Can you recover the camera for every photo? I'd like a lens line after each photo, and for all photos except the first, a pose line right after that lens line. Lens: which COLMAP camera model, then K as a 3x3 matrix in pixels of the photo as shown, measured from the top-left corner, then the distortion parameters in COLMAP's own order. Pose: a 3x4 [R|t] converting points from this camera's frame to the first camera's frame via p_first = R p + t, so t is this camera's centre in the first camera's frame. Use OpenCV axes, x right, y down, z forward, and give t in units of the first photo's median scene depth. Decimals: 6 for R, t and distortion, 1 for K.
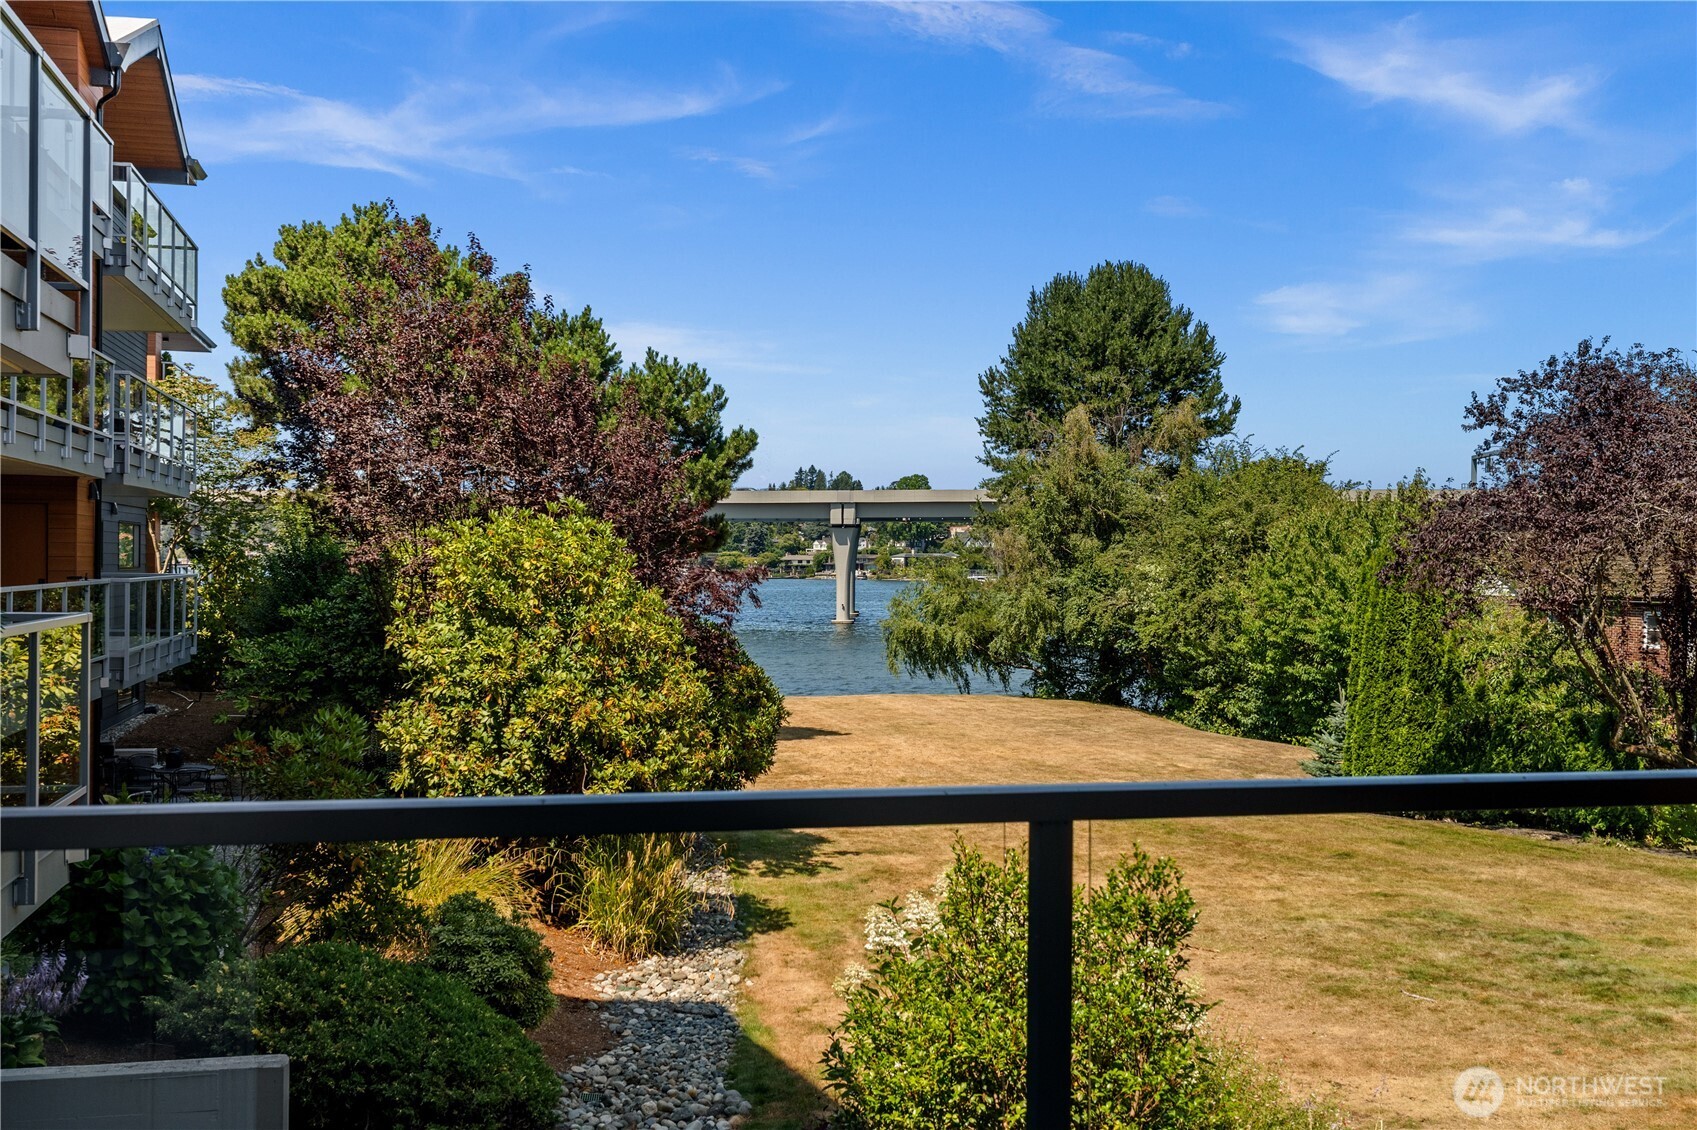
lens RADIAL K [[1717.4, 0, 831.8], [0, 1717.4, 581.6], [0, 0, 1]] dist [0.003870, 0.000000]
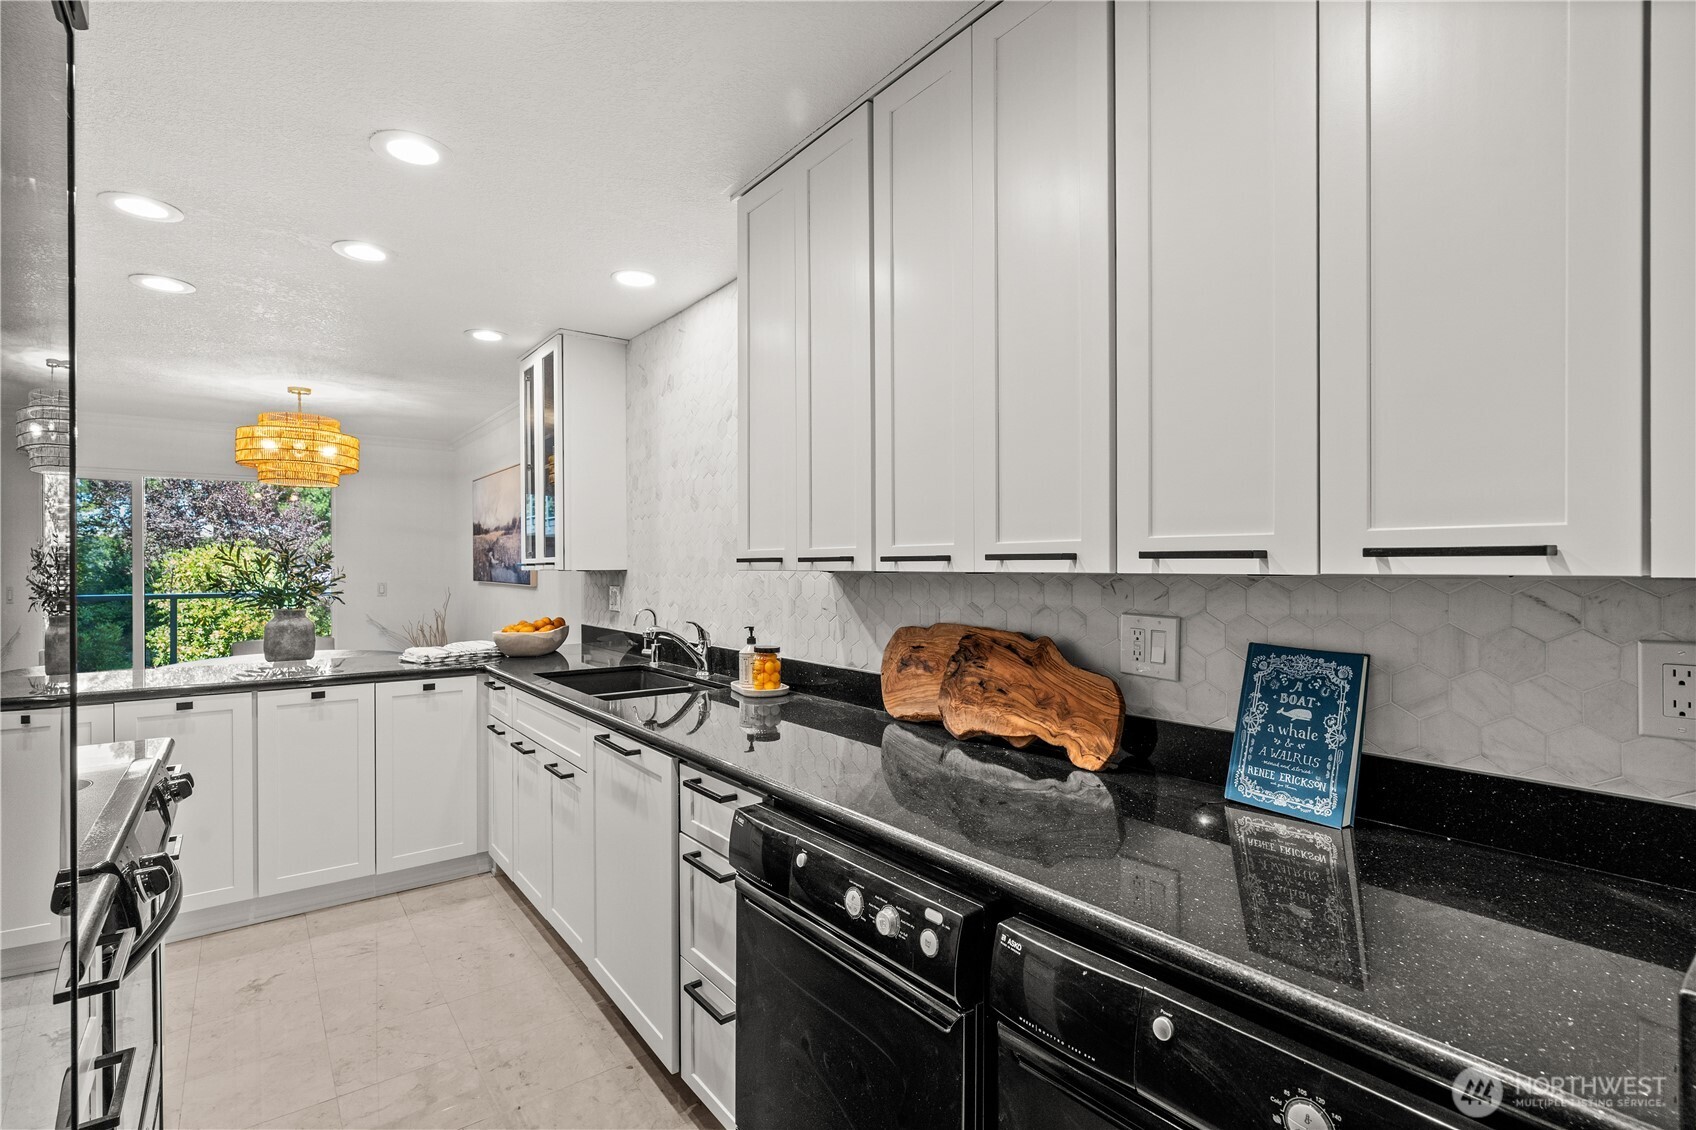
lens RADIAL K [[790.7, 0, 845.2], [0, 790.7, 563.5], [0, 0, 1]] dist [-0.013029, 0.005909]
pose [[0.909513, -0.014693, 0.415417, 0.127009], [0.019677, 0.999777, -0.007721, 0.008380], [-0.415210, 0.015197, 0.909598, -0.292654]]
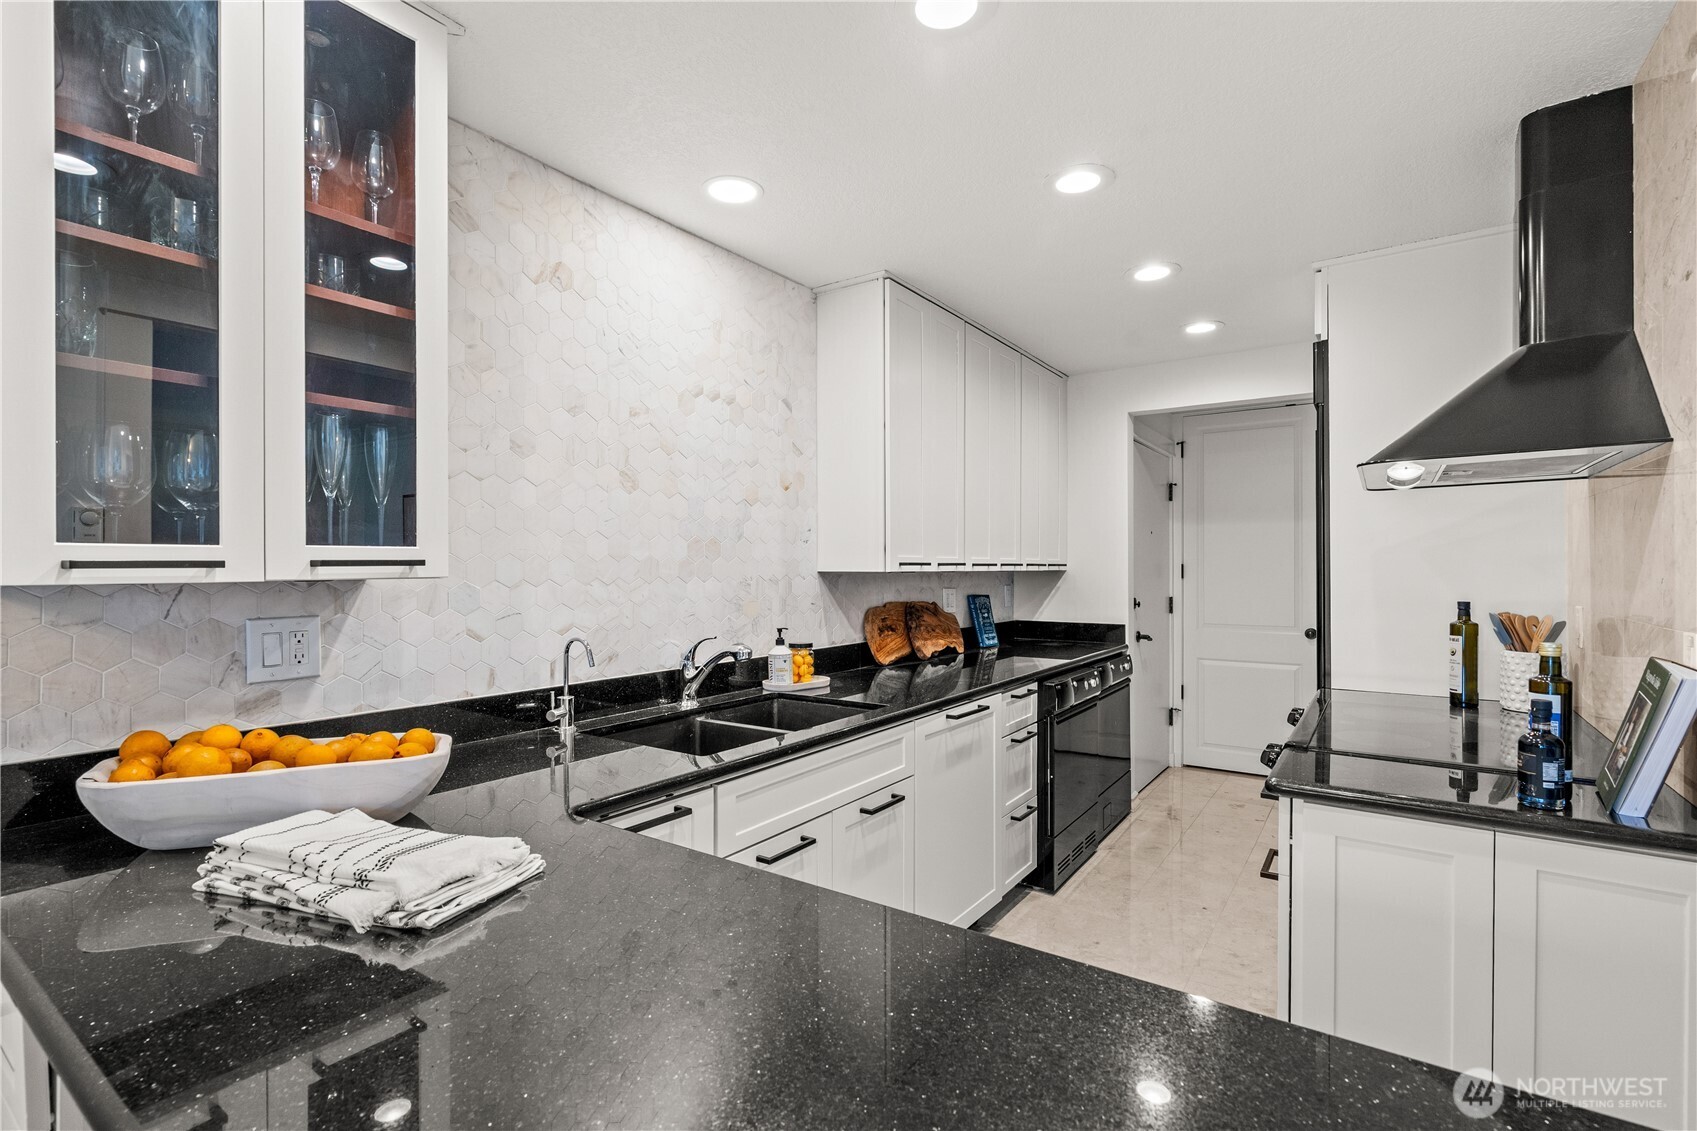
lens RADIAL K [[791.2, 0, 839.4], [0, 791.2, 567.3], [0, 0, 1]] dist [-0.013029, 0.005909]
pose [[-0.669054, -0.008794, 0.743162, 0.069359], [0.004247, 0.999868, 0.015655, 0.005633], [-0.743202, 0.013630, -0.668928, -0.110230]]
